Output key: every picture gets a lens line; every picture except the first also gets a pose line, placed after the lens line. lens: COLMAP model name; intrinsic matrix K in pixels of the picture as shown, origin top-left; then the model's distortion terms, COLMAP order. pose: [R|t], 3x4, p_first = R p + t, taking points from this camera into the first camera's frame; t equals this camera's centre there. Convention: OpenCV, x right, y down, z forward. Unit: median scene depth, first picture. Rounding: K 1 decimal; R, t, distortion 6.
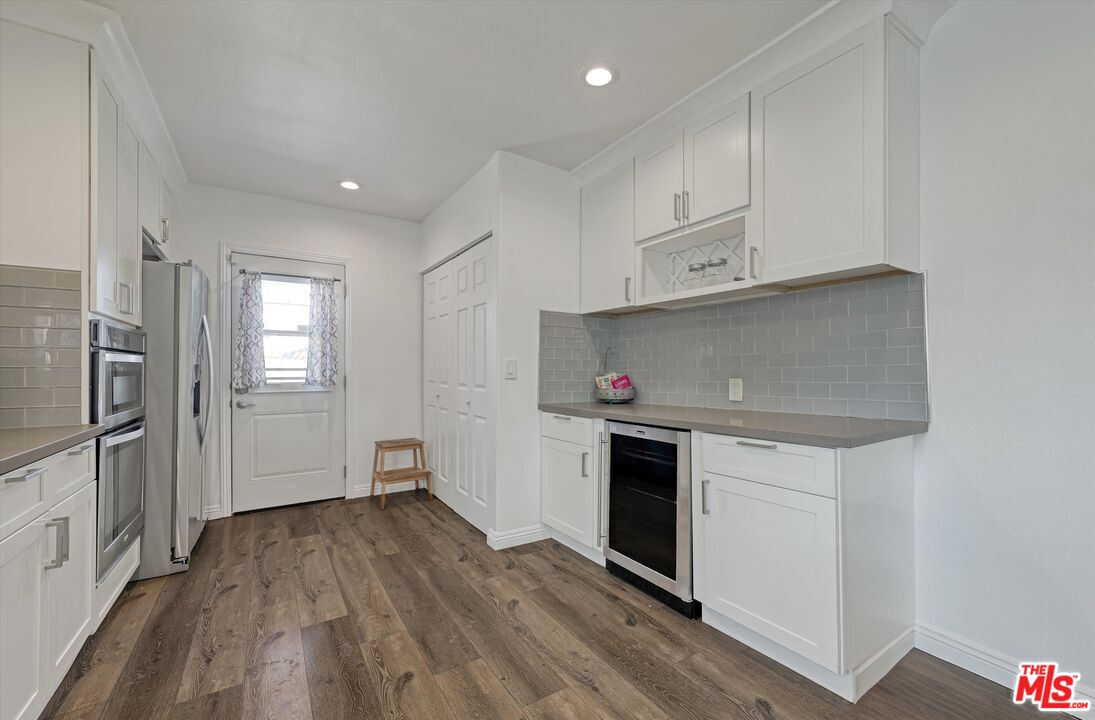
lens RADIAL K [[454.5, 0, 549.6], [0, 454.5, 366.9], [0, 0, 1]] dist [-0.000134, 0.000050]
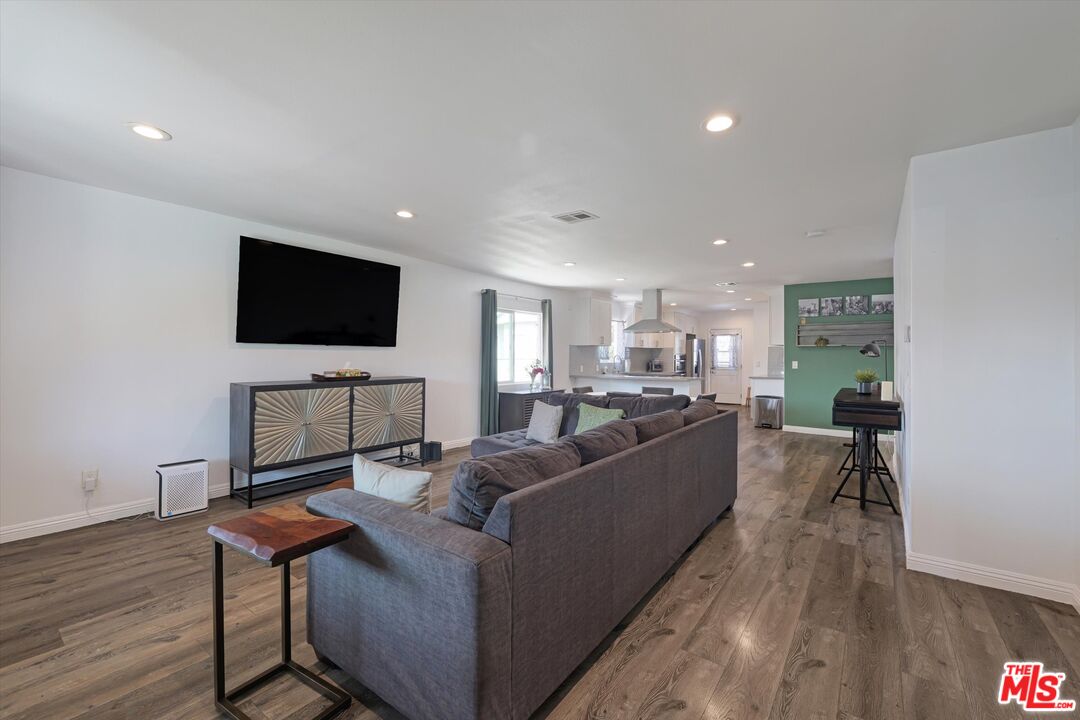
lens RADIAL K [[478.9, 0, 534.0], [0, 478.9, 360.0], [0, 0, 1]] dist [0.001947, -0.000250]
pose [[0.351746, 0.011146, -0.936029, 2.700236], [0.005087, 0.999892, 0.013818, -0.078742], [0.936081, -0.009622, 0.351652, -1.887062]]
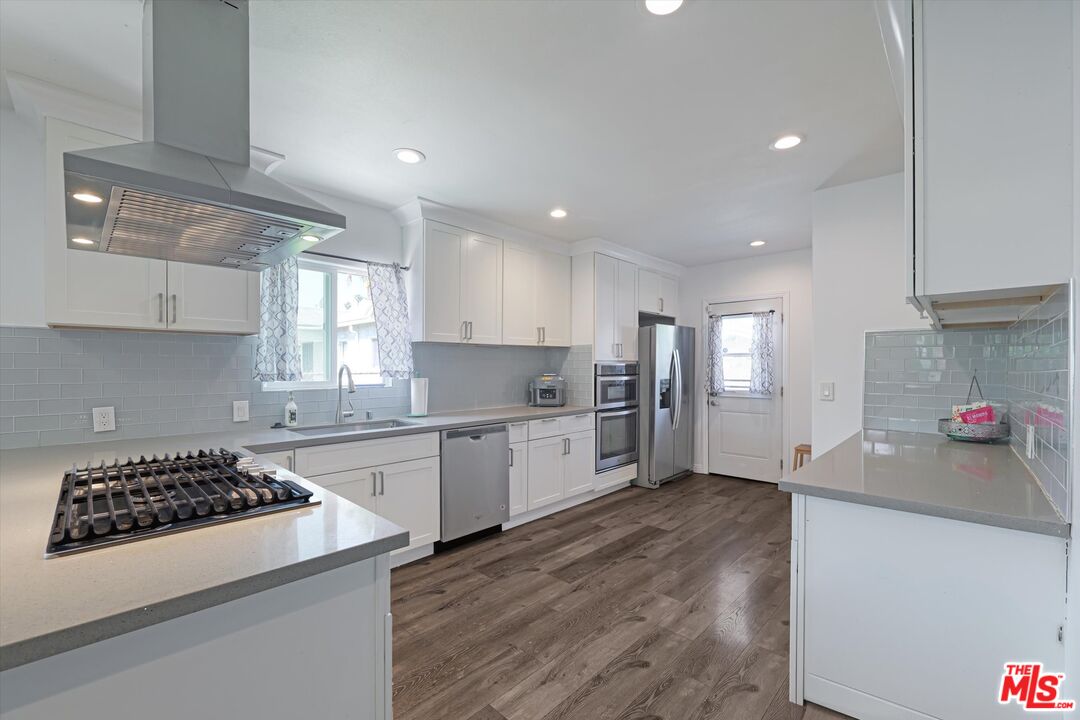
lens RADIAL K [[478.9, 0, 534.0], [0, 478.9, 360.0], [0, 0, 1]] dist [0.001947, -0.000250]
pose [[0.197675, -0.003876, -0.980260, 0.881612], [0.009165, 0.999956, -0.002106, -0.072845], [0.980225, -0.008568, 0.197702, 0.102903]]
